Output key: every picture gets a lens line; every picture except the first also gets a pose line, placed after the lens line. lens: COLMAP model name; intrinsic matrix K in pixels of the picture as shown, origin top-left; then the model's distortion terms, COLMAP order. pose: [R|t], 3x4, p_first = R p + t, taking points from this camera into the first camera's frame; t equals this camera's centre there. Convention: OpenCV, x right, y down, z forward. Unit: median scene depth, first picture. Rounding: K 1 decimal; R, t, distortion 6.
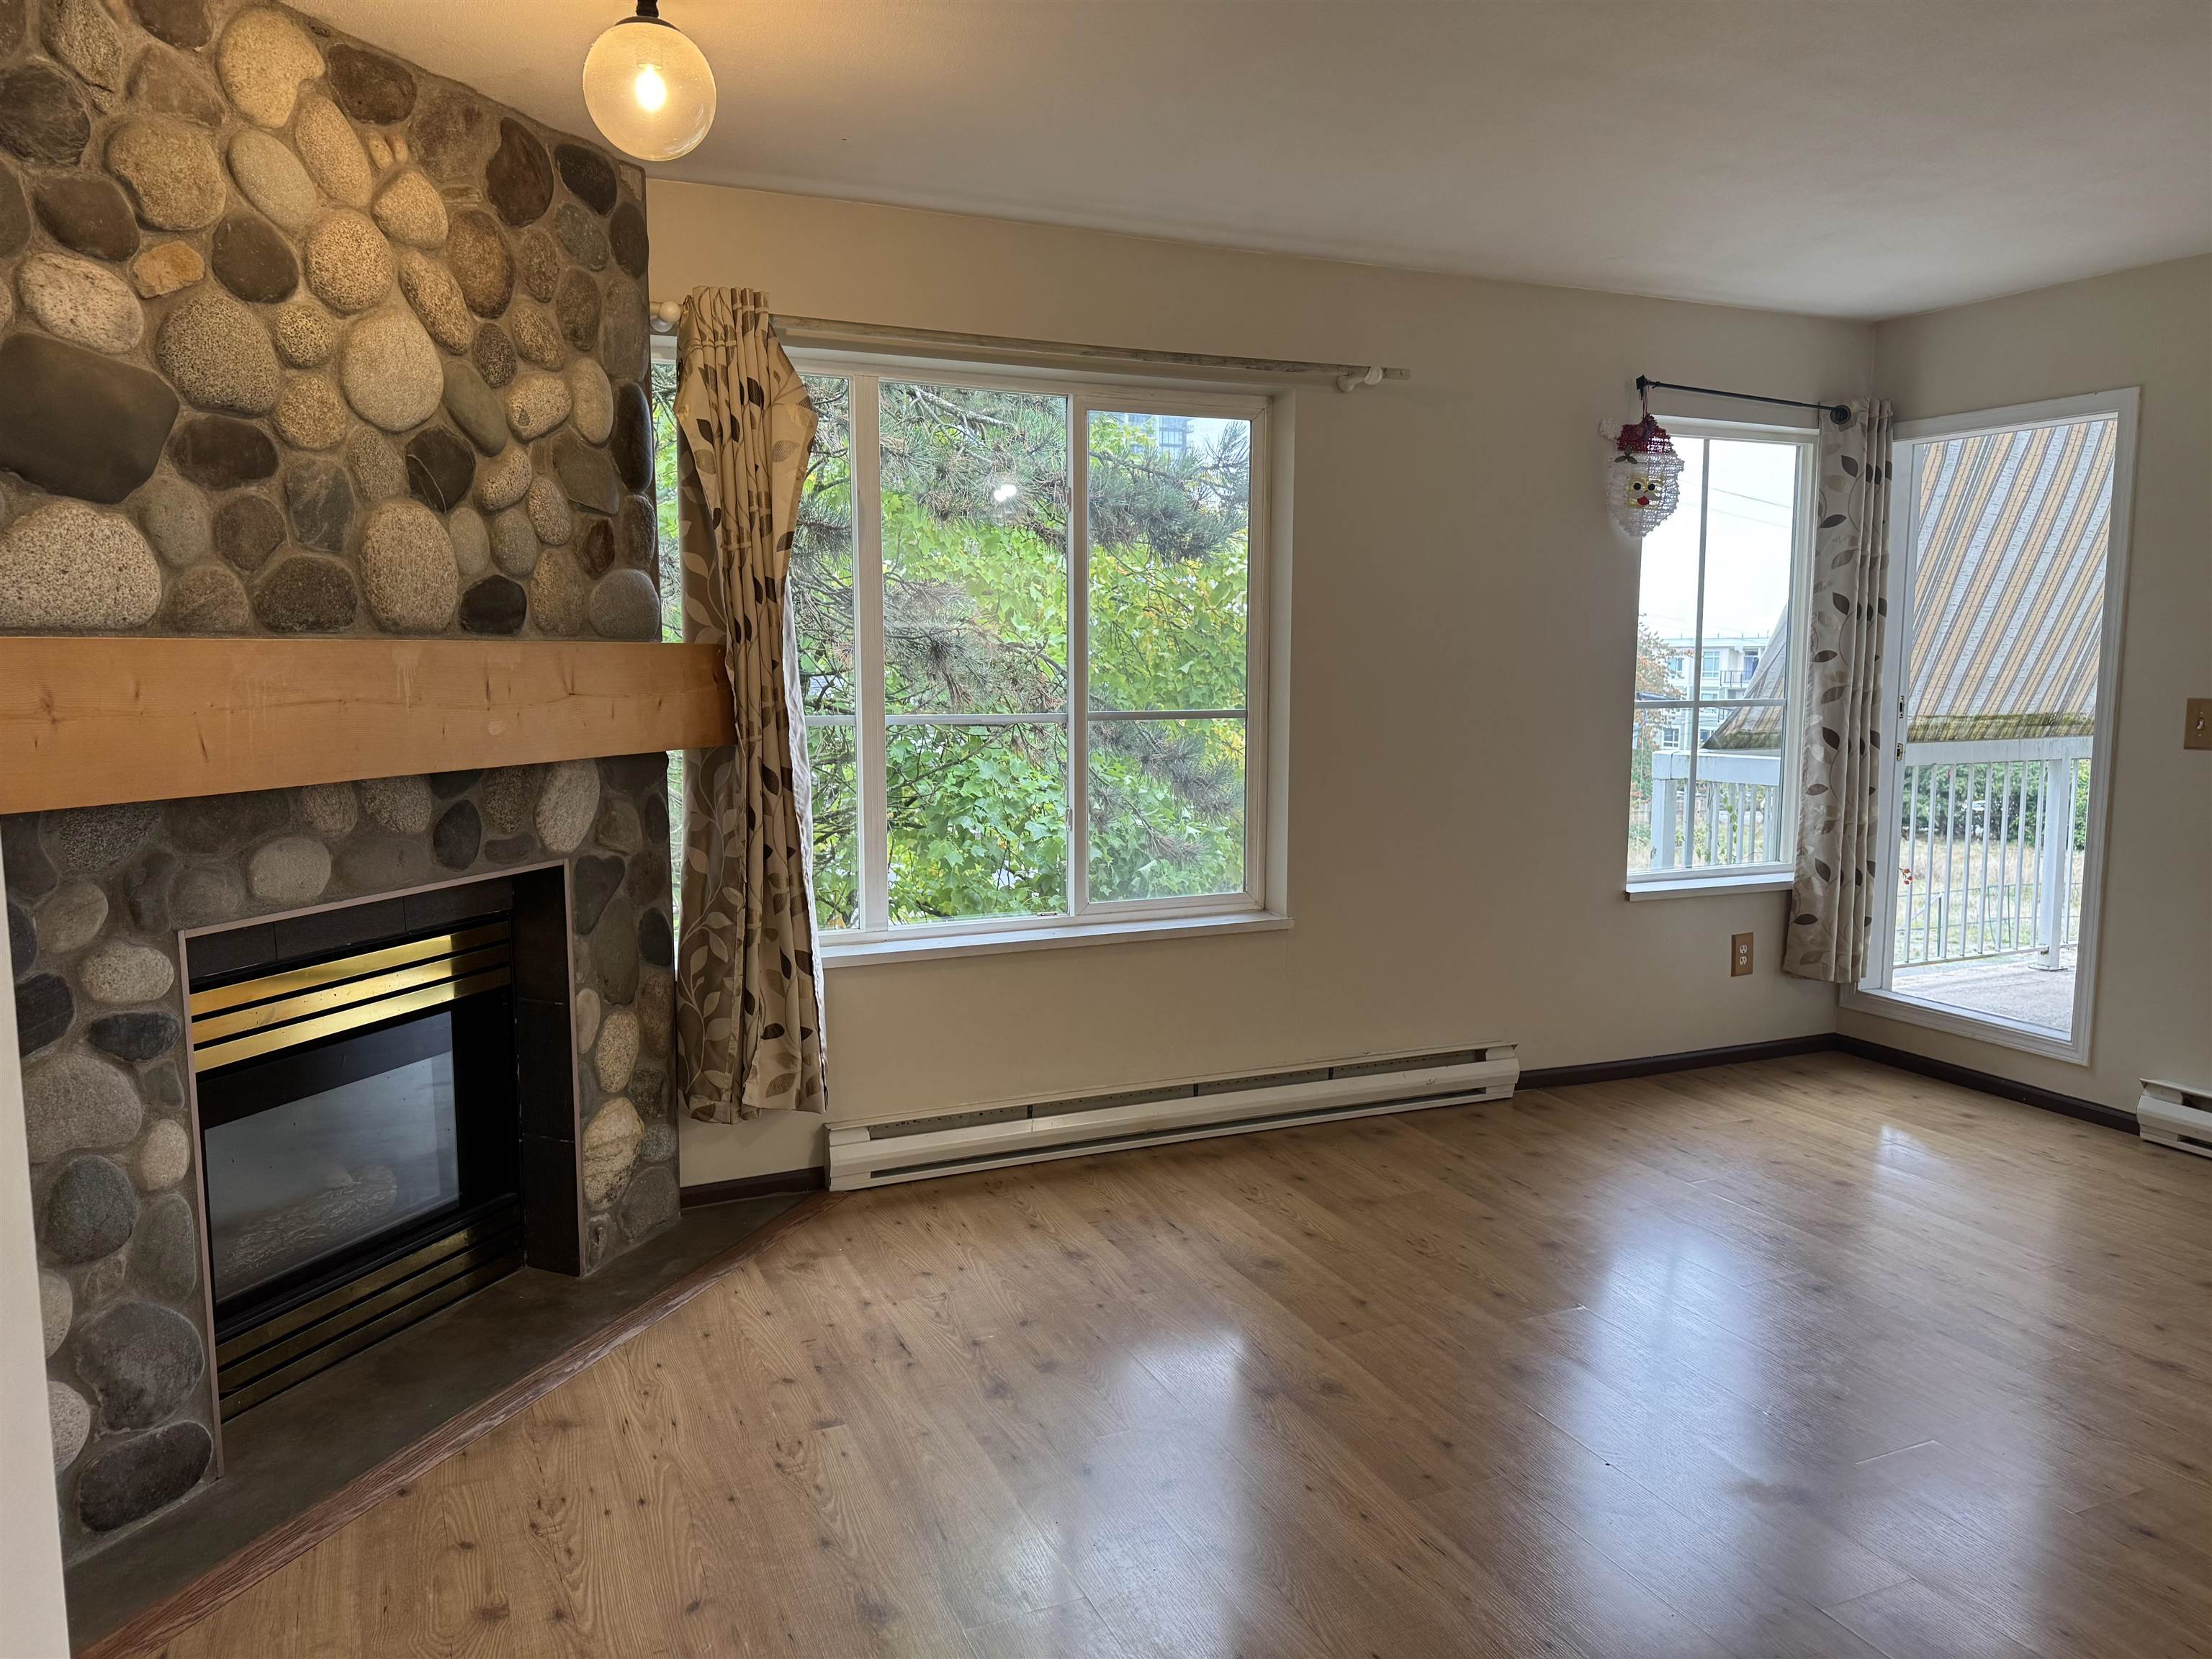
lens RADIAL K [[1567.2, 0, 1106.0], [0, 1567.2, 836.1], [0, 0, 1]] dist [0.005035, 0.000623]
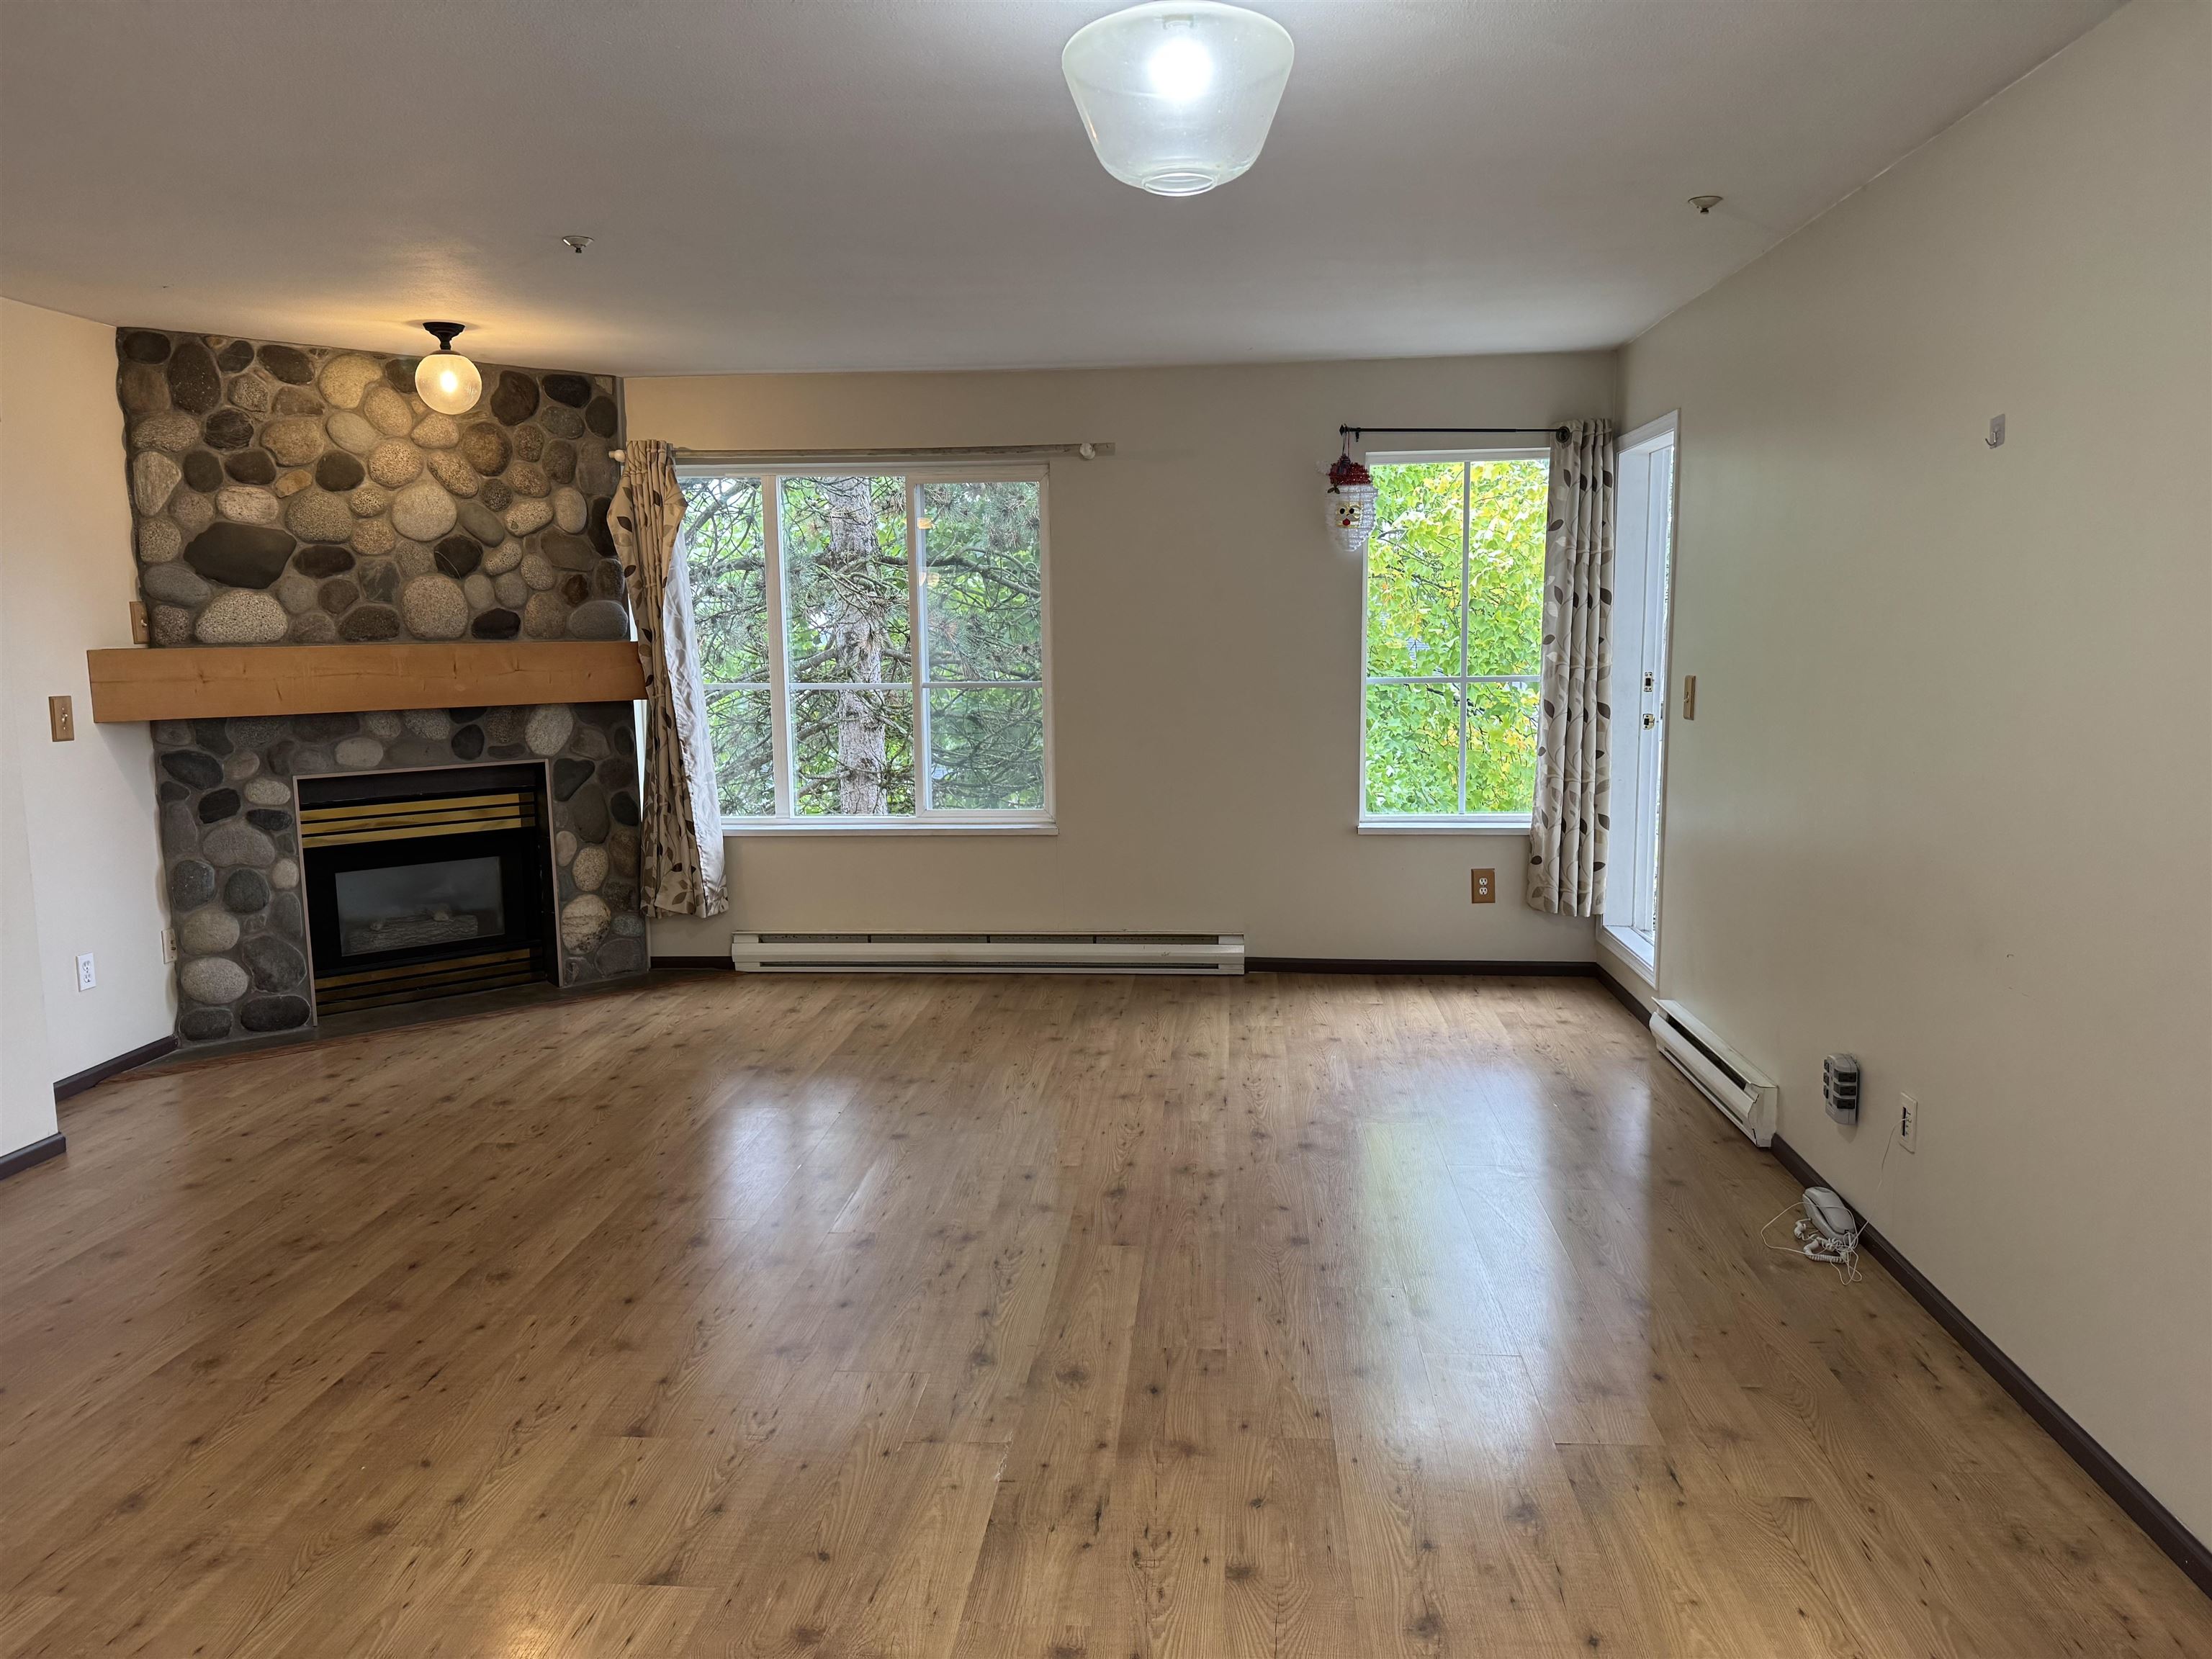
lens RADIAL K [[1567.2, 0, 1111.1], [0, 1567.2, 826.7], [0, 0, 1]] dist [0.005035, 0.000623]
pose [[0.880074, 0.050570, -0.472136, 1.247668], [-0.044251, 0.998720, 0.024487, 0.021733], [0.472771, -0.000658, 0.881185, -0.355815]]
